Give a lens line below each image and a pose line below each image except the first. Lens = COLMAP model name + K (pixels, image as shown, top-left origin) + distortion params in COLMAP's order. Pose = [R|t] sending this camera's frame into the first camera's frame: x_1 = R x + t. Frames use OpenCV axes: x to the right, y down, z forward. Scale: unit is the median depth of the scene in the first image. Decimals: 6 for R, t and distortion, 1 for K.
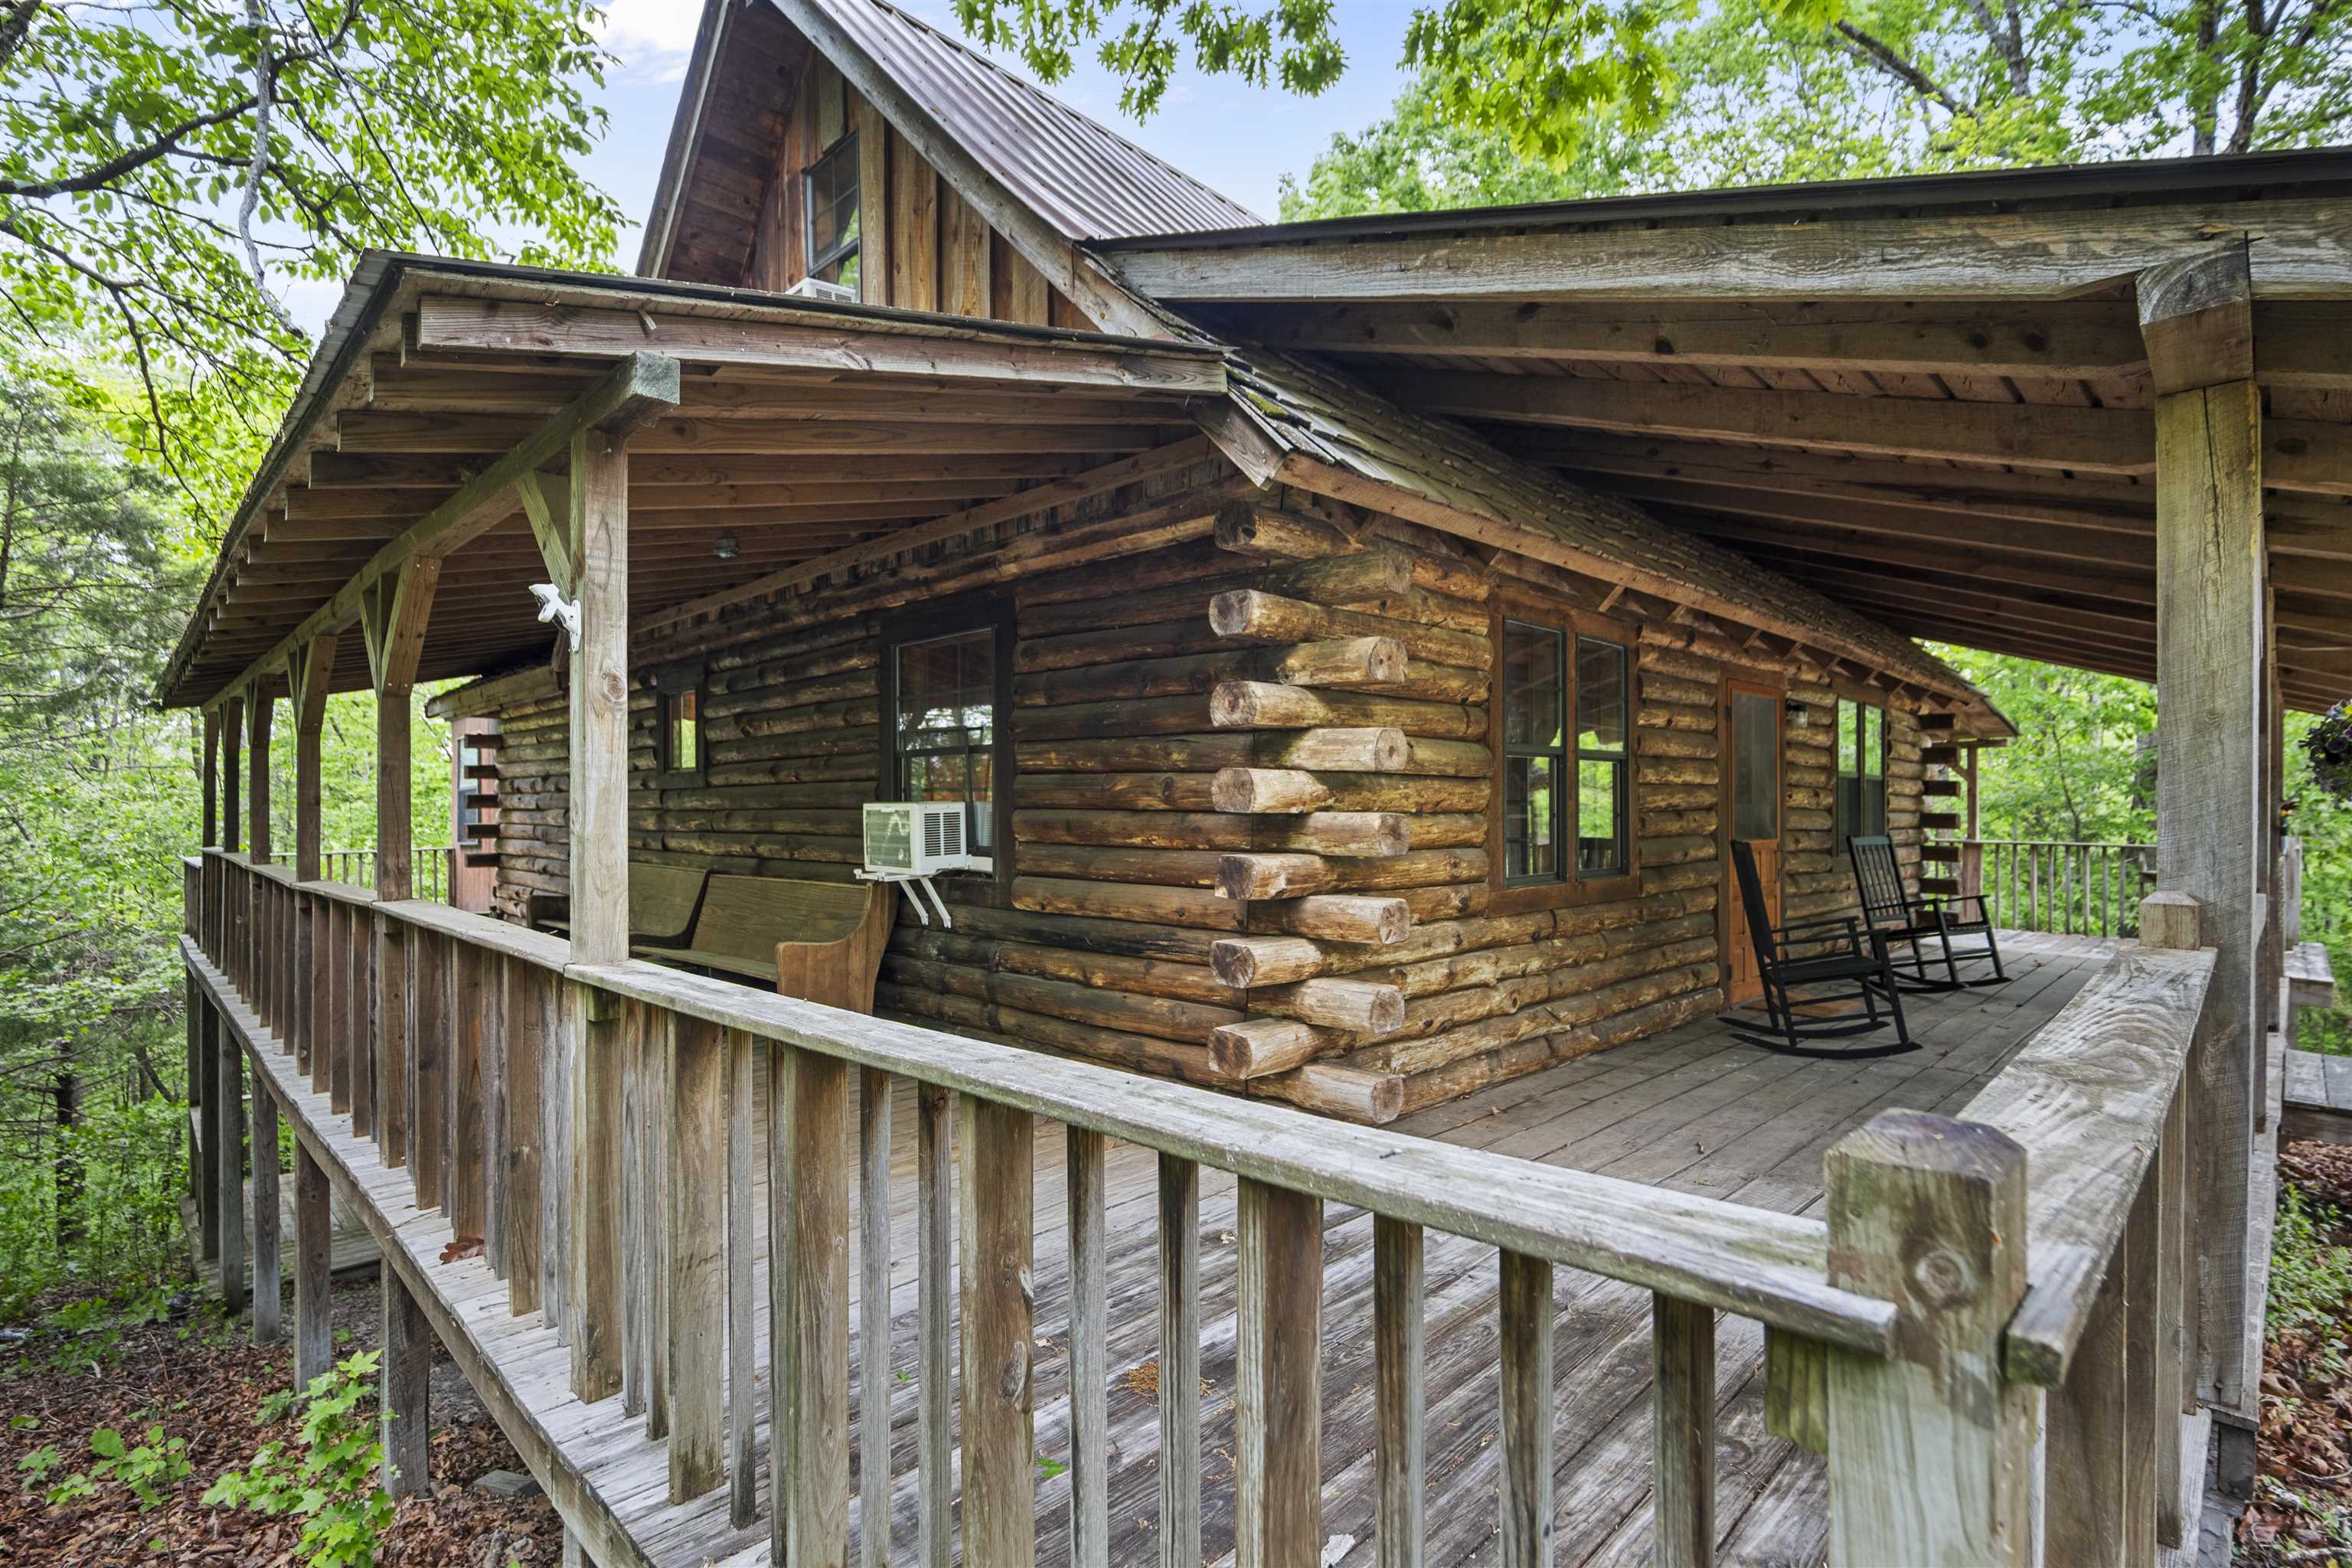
lens RADIAL K [[1127.8, 0, 1176.0], [0, 1127.8, 784.0], [0, 0, 1]] dist [-0.017156, 0.007044]
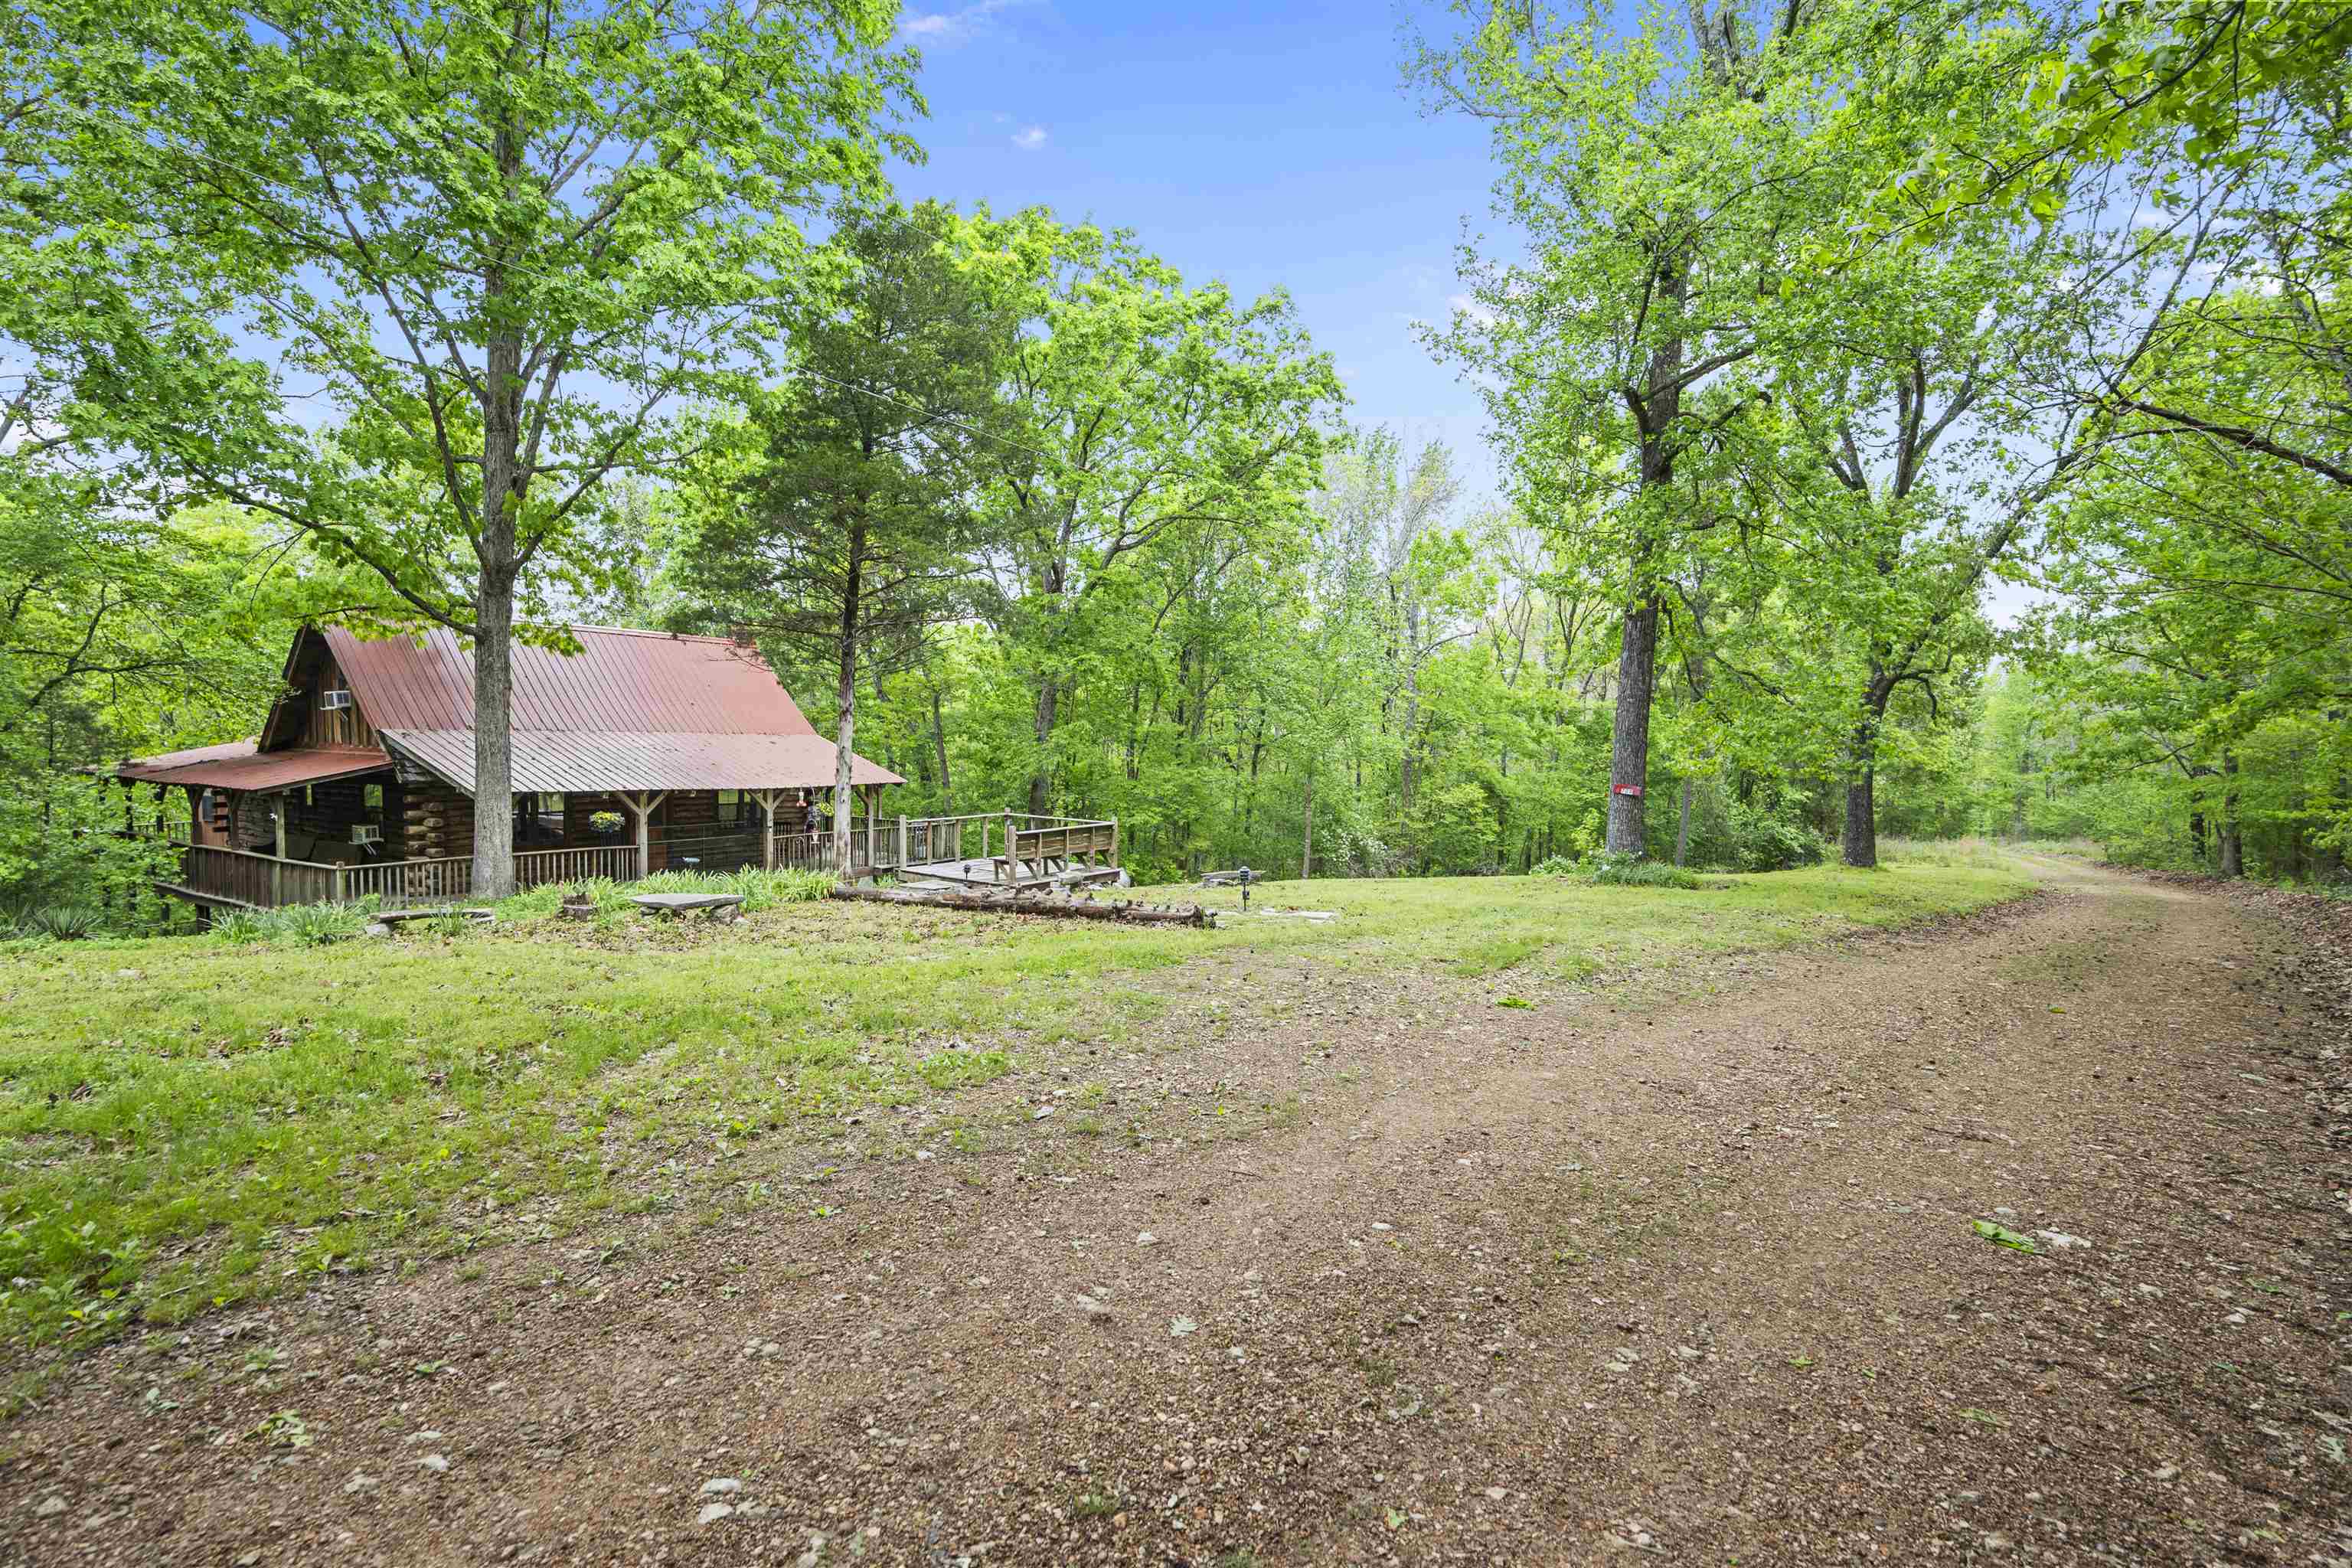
lens RADIAL K [[1127.8, 0, 1176.0], [0, 1127.8, 784.0], [0, 0, 1]] dist [-0.017156, 0.007044]
pose [[0.979966, 0.001296, 0.199161, 1.832371], [-0.012544, 0.998395, 0.055229, -0.392627], [-0.198770, -0.056621, 0.978409, -3.551135]]
